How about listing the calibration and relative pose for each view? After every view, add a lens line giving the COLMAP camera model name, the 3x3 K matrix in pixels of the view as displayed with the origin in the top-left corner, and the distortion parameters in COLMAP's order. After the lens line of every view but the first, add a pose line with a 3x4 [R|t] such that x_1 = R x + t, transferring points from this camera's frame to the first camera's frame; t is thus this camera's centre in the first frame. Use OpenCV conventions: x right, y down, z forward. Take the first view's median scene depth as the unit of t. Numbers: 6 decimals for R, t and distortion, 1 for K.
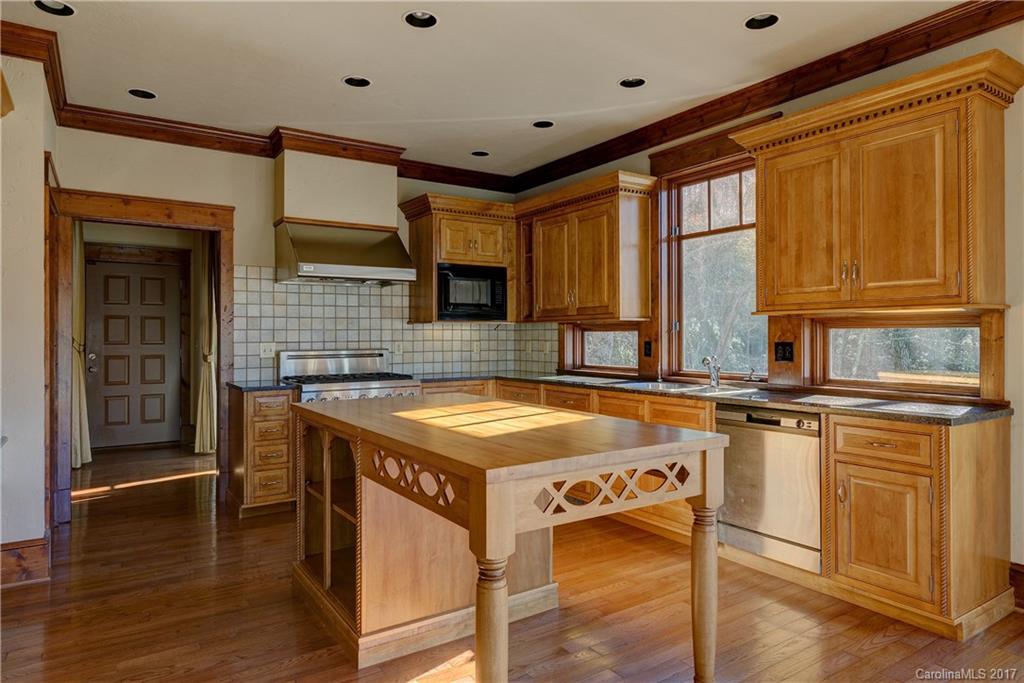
lens RADIAL K [[608.4, 0, 514.0], [0, 608.4, 336.8], [0, 0, 1]] dist [-0.021454, 0.001045]
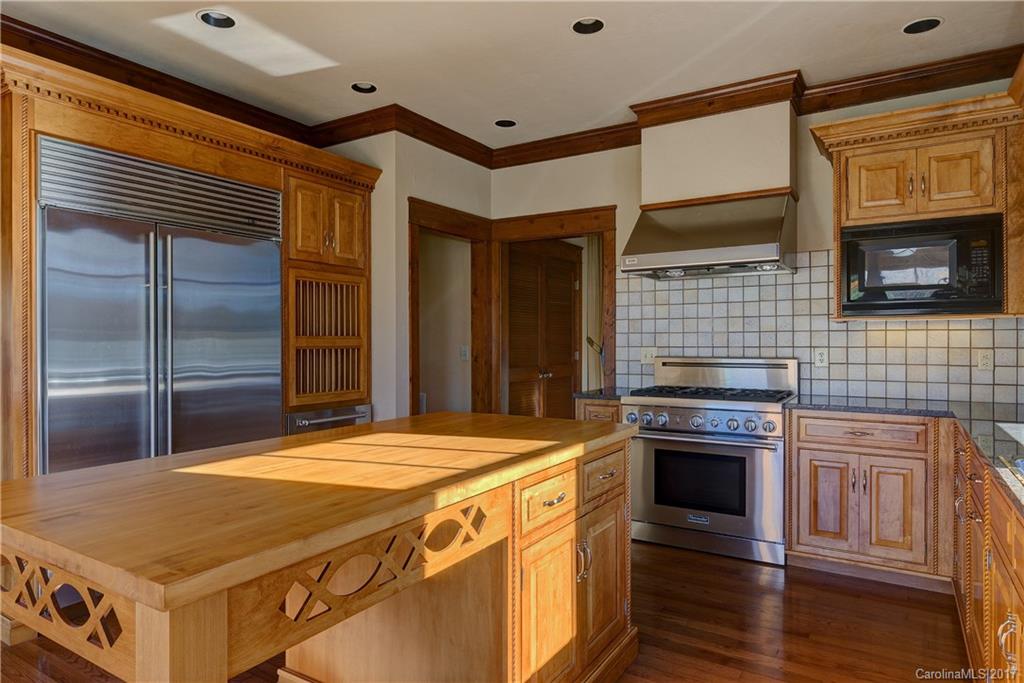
lens RADIAL K [[608.4, 0, 511.5], [0, 608.4, 343.3], [0, 0, 1]] dist [-0.021454, 0.001045]
pose [[0.405779, 0.006184, -0.913950, 0.320578], [-0.001421, 0.999980, 0.006135, -0.001499], [0.913970, -0.001191, 0.405780, 0.419796]]
